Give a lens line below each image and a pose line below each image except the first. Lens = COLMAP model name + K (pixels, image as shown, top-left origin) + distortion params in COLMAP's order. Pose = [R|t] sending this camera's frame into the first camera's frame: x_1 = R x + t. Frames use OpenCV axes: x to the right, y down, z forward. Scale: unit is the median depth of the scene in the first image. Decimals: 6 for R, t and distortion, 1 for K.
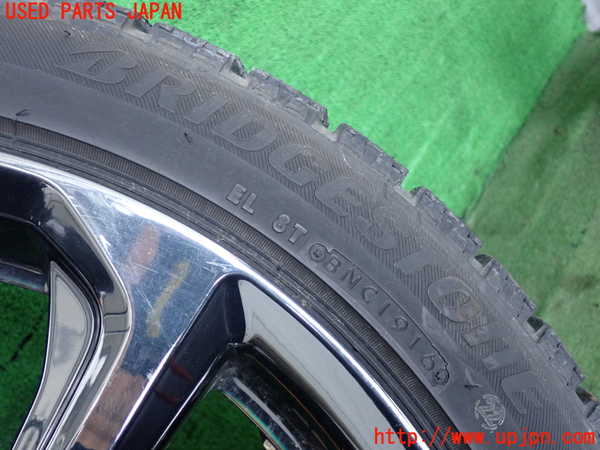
lens RADIAL K [[628.4, 0, 299.8], [0, 628.4, 224.8], [0, 0, 1]] dist [-0.013537, 0.000000]
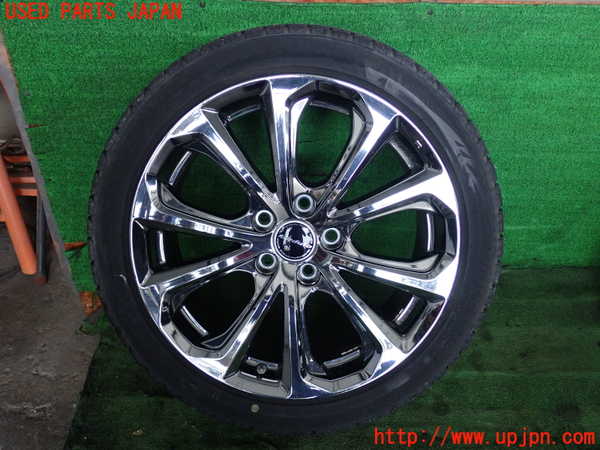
lens RADIAL K [[628.4, 0, 301.0], [0, 628.4, 225.0], [0, 0, 1]] dist [-0.013537, 0.000000]
pose [[0.555796, 0.827155, -0.083100, 0.001592], [-0.731428, 0.534071, 0.424007, -0.404644], [0.395101, -0.174880, 0.901838, -0.764986]]
